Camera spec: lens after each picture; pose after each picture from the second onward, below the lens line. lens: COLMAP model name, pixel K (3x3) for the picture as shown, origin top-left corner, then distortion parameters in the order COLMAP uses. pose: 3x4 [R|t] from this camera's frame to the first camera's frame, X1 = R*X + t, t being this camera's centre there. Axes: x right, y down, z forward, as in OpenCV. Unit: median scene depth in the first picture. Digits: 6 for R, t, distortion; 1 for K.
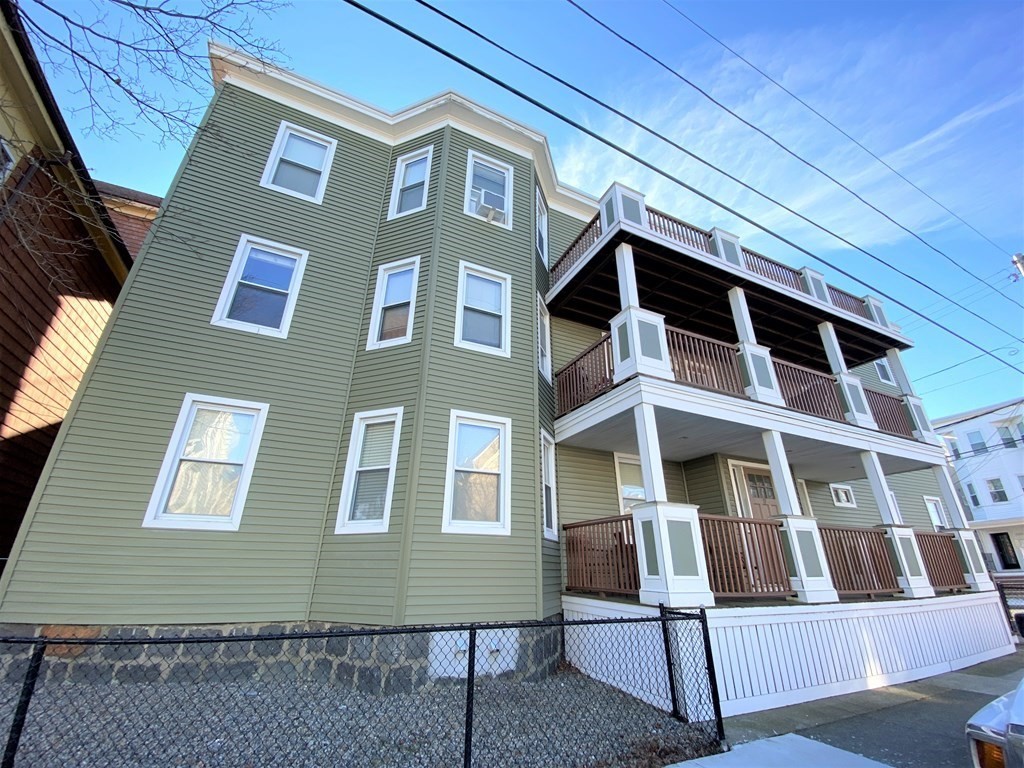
lens RADIAL K [[416.1, 0, 512.0], [0, 416.1, 384.0], [0, 0, 1]] dist [0.030384, -0.021786]
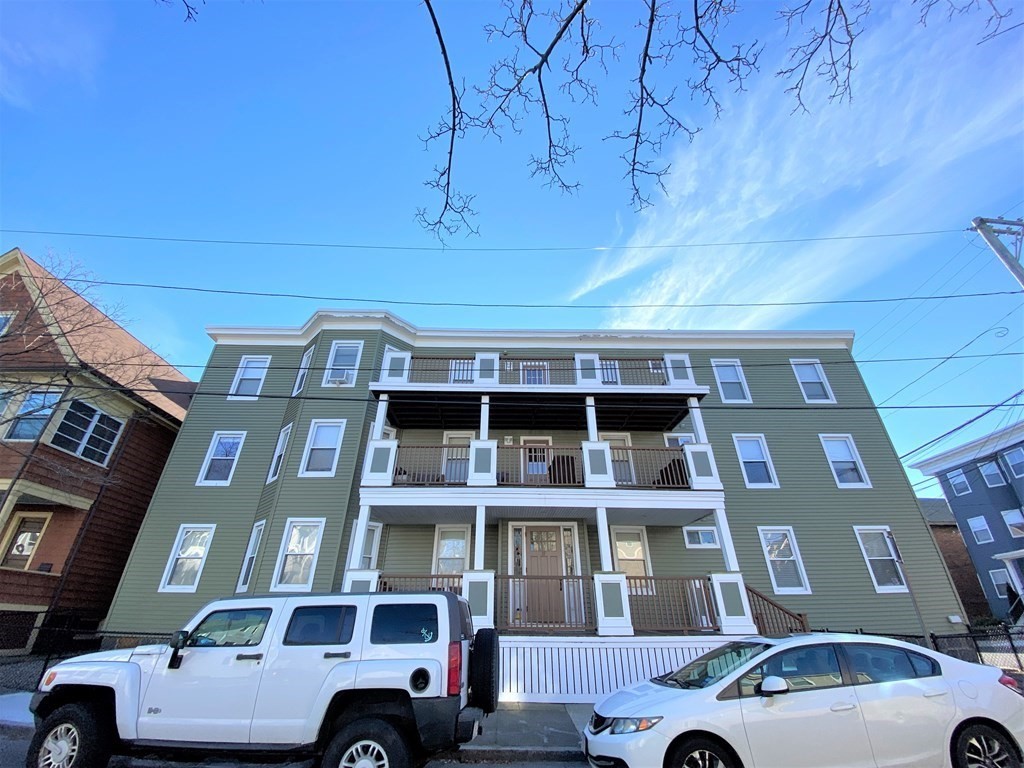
lens RADIAL K [[416.1, 0, 512.0], [0, 416.1, 384.0], [0, 0, 1]] dist [0.030384, -0.021786]
pose [[0.908442, -0.202547, -0.365660, 1.172651], [0.172368, 0.978443, -0.113752, -0.100879], [0.380817, 0.040309, 0.923771, -0.238600]]
